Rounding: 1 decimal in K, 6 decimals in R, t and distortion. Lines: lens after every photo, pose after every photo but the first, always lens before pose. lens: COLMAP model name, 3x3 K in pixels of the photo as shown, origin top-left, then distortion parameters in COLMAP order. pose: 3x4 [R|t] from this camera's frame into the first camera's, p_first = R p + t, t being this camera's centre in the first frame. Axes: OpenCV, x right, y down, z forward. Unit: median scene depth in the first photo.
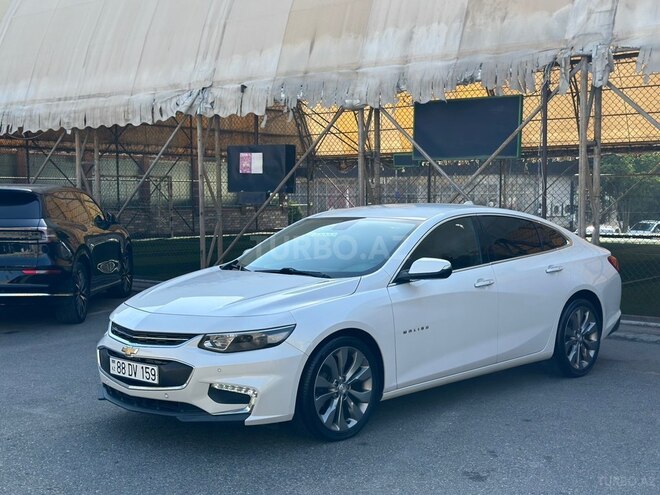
lens RADIAL K [[896.3, 0, 330.0], [0, 896.3, 247.5], [0, 0, 1]] dist [0.137886, -0.121483]
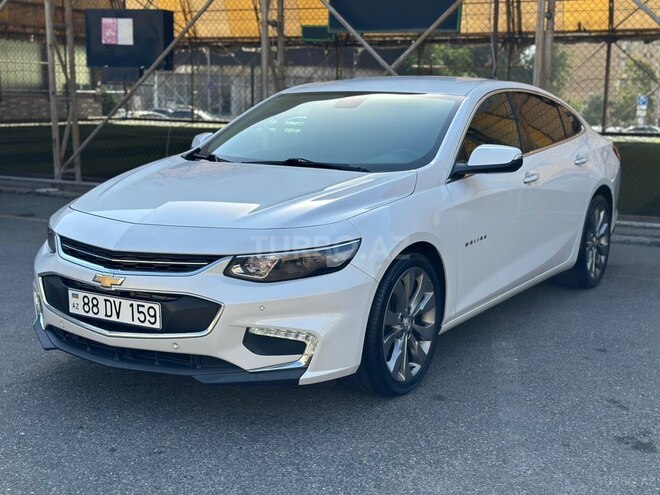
lens RADIAL K [[896.3, 0, 330.0], [0, 896.3, 247.5], [0, 0, 1]] dist [0.137886, -0.121483]
pose [[0.975149, -0.019261, 0.220711, -0.207056], [-0.006565, 0.993264, 0.115688, 0.011354], [-0.221452, -0.114262, 0.968454, 0.315825]]
